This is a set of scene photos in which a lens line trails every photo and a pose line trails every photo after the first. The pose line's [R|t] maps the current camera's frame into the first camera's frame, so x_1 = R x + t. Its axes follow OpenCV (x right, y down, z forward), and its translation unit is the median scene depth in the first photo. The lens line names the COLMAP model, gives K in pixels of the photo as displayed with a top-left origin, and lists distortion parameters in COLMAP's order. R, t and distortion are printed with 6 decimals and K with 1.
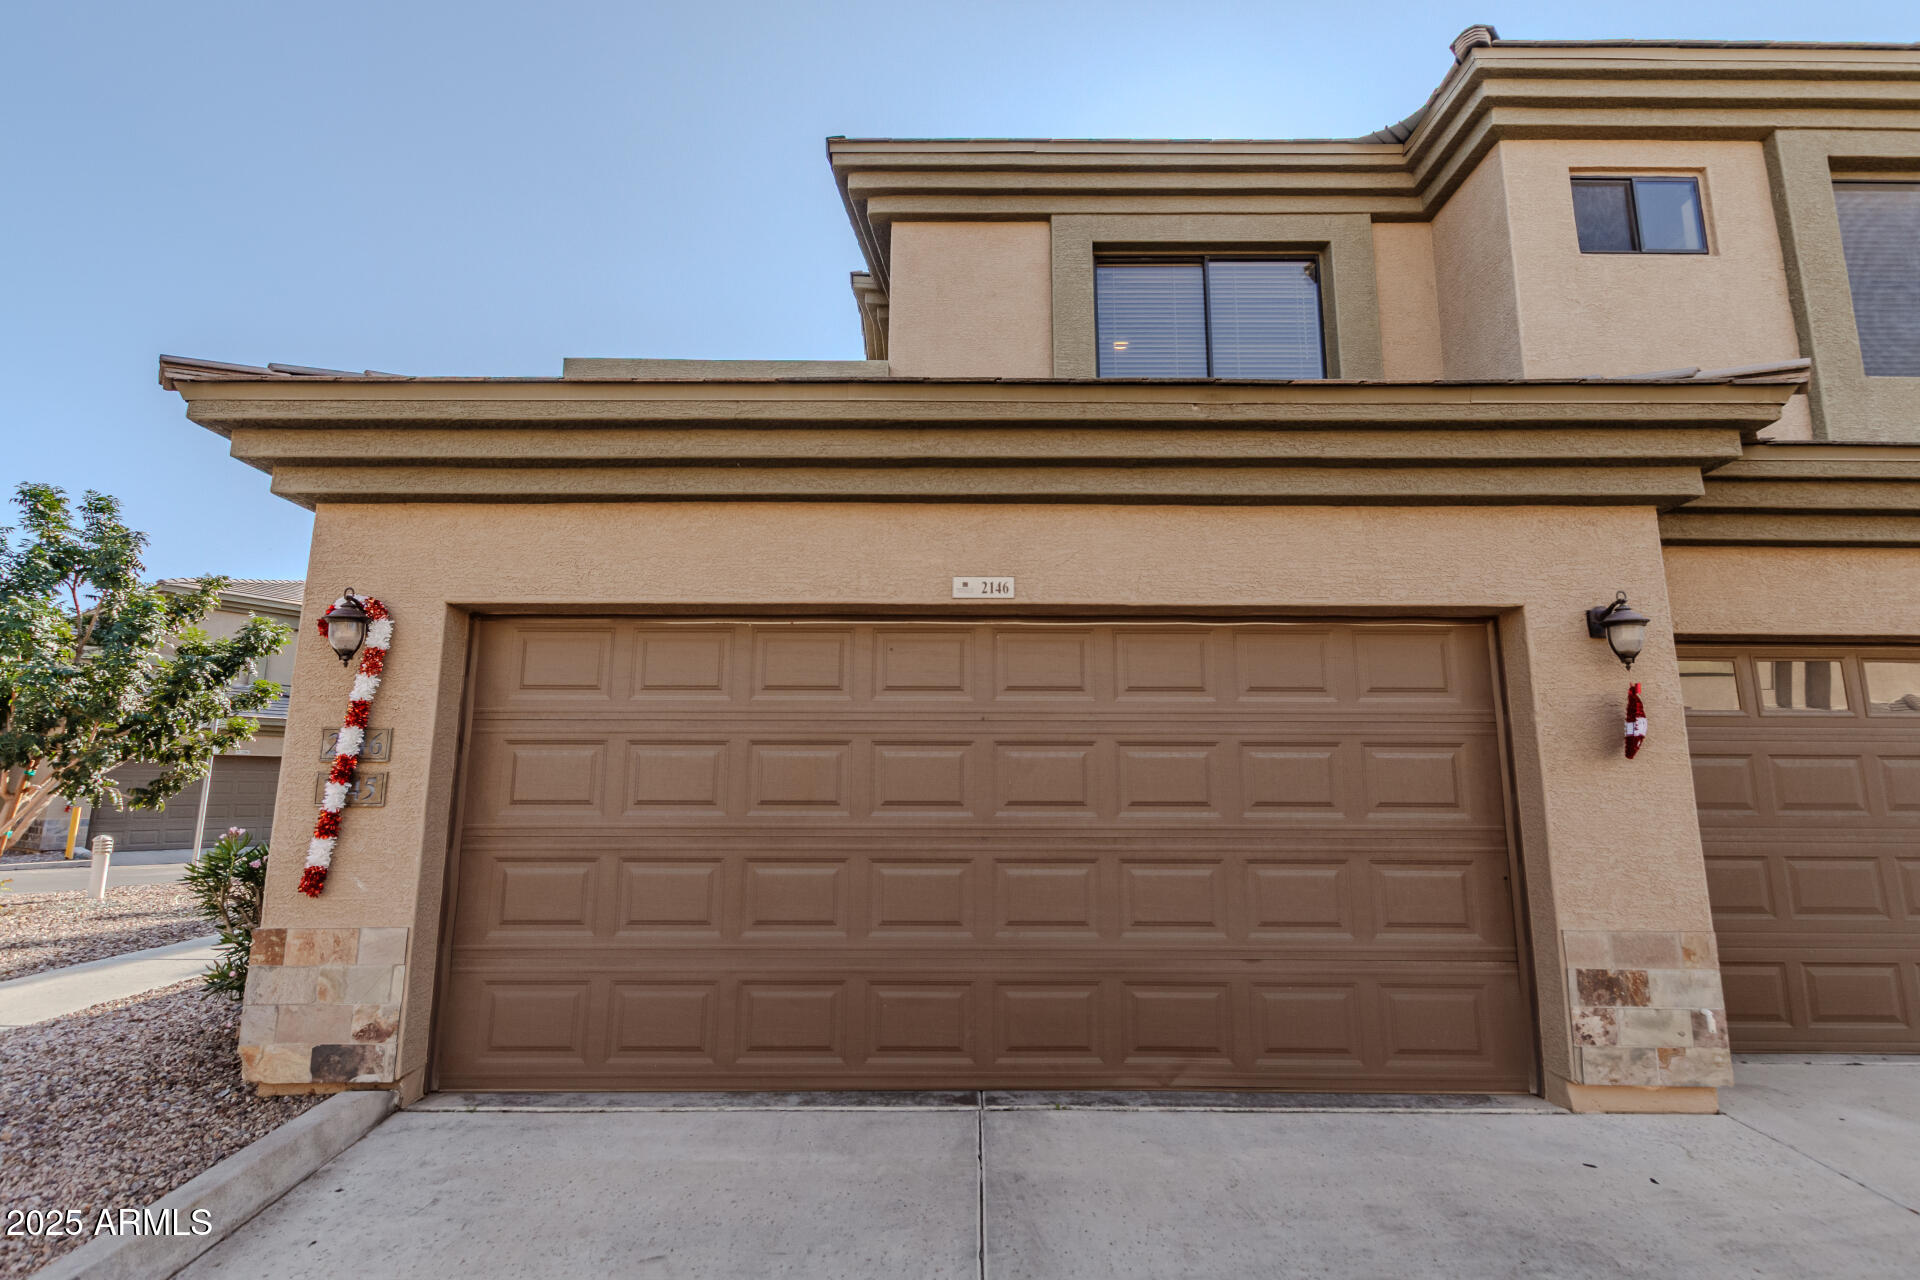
lens RADIAL K [[877.0, 0, 964.8], [0, 877.0, 648.7], [0, 0, 1]] dist [0.003349, -0.000817]
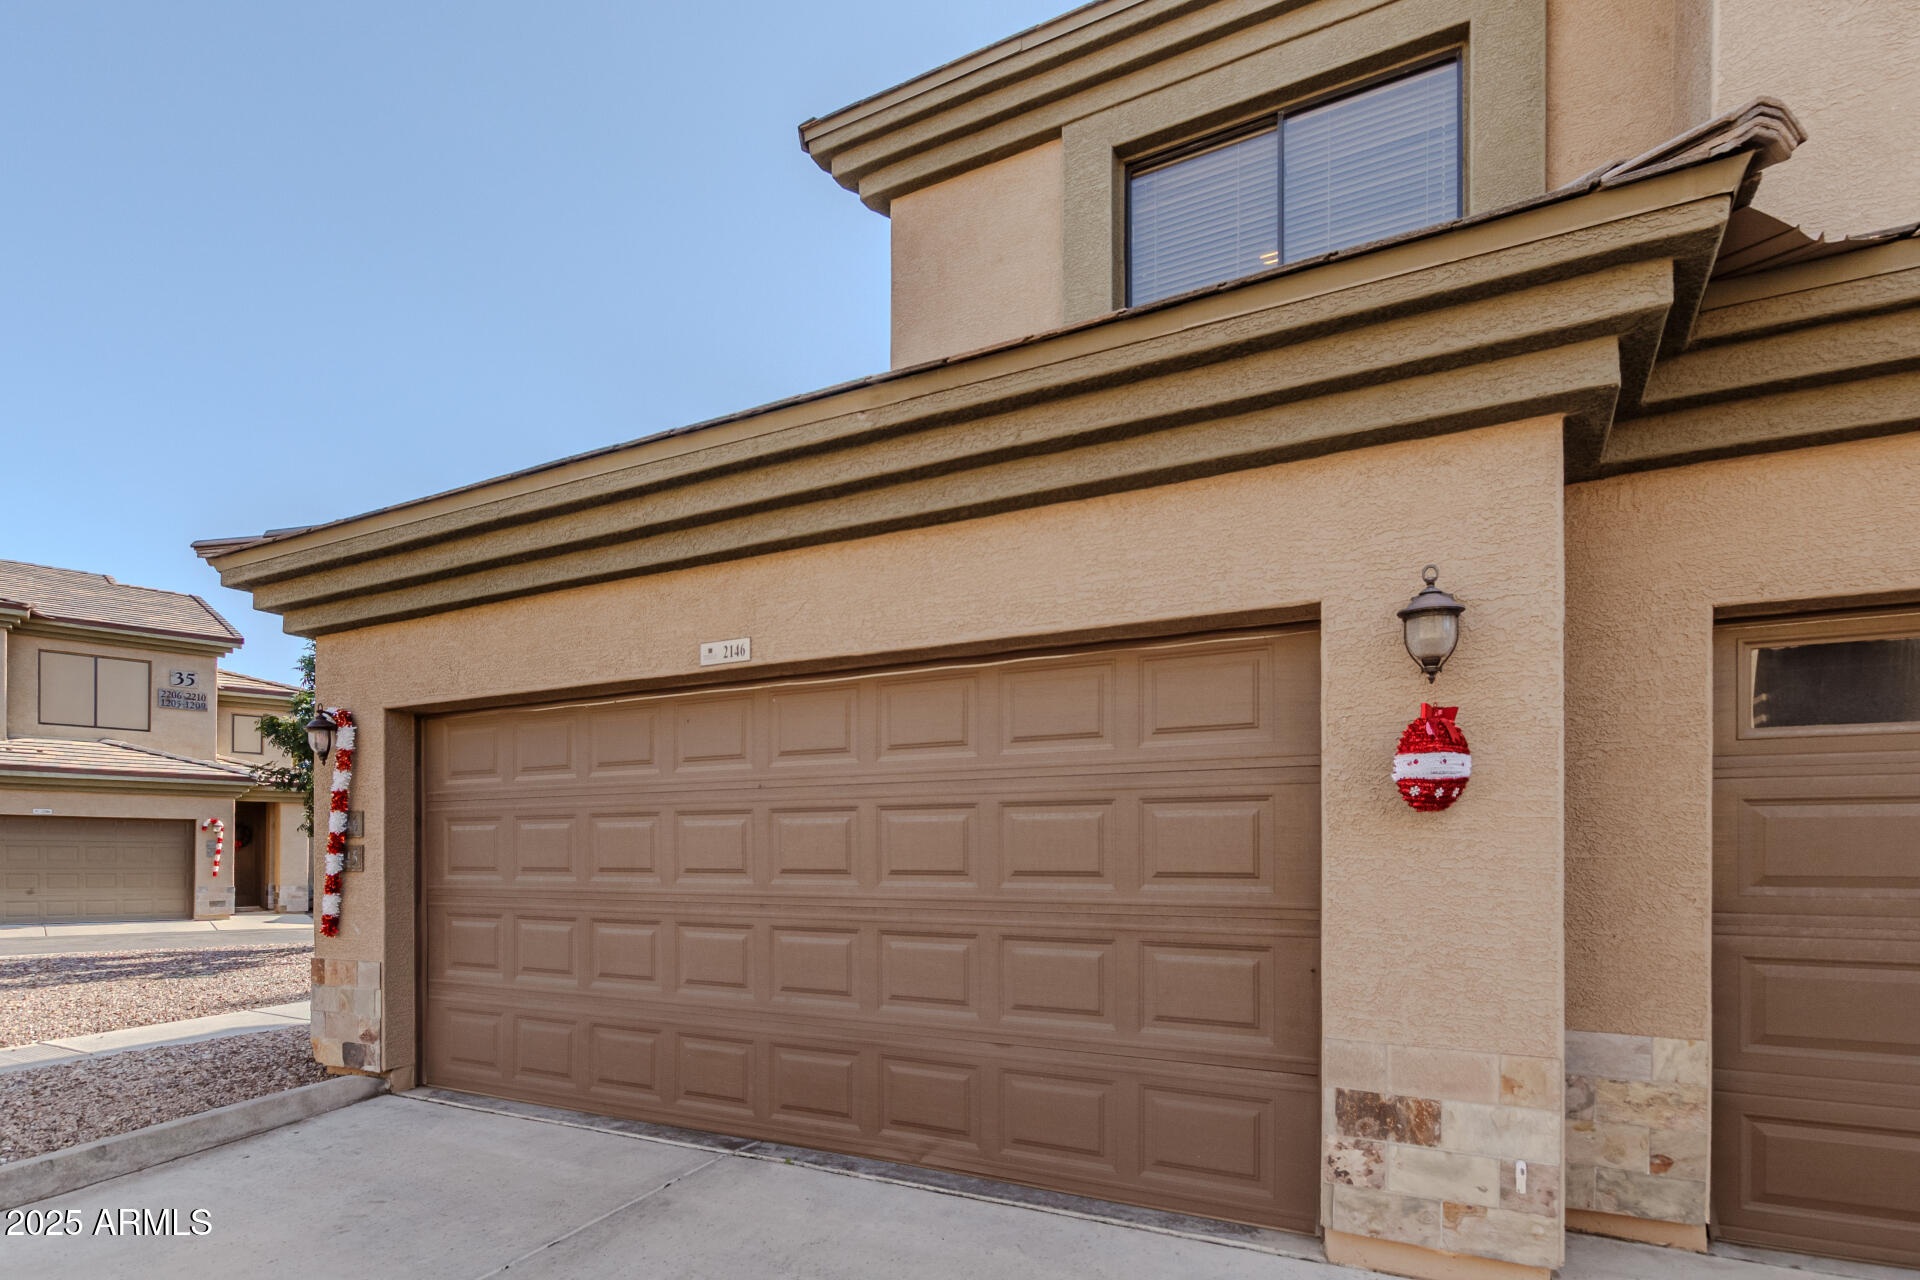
lens RADIAL K [[1042.2, 0, 960.7], [0, 1042.2, 865.1], [0, 0, 1]] dist [0.003608, 0.000007]
pose [[0.872167, 0.001032, -0.489207, 0.814158], [0.078975, 0.986584, 0.142879, 0.018701], [0.482791, -0.163250, 0.860385, 0.094116]]
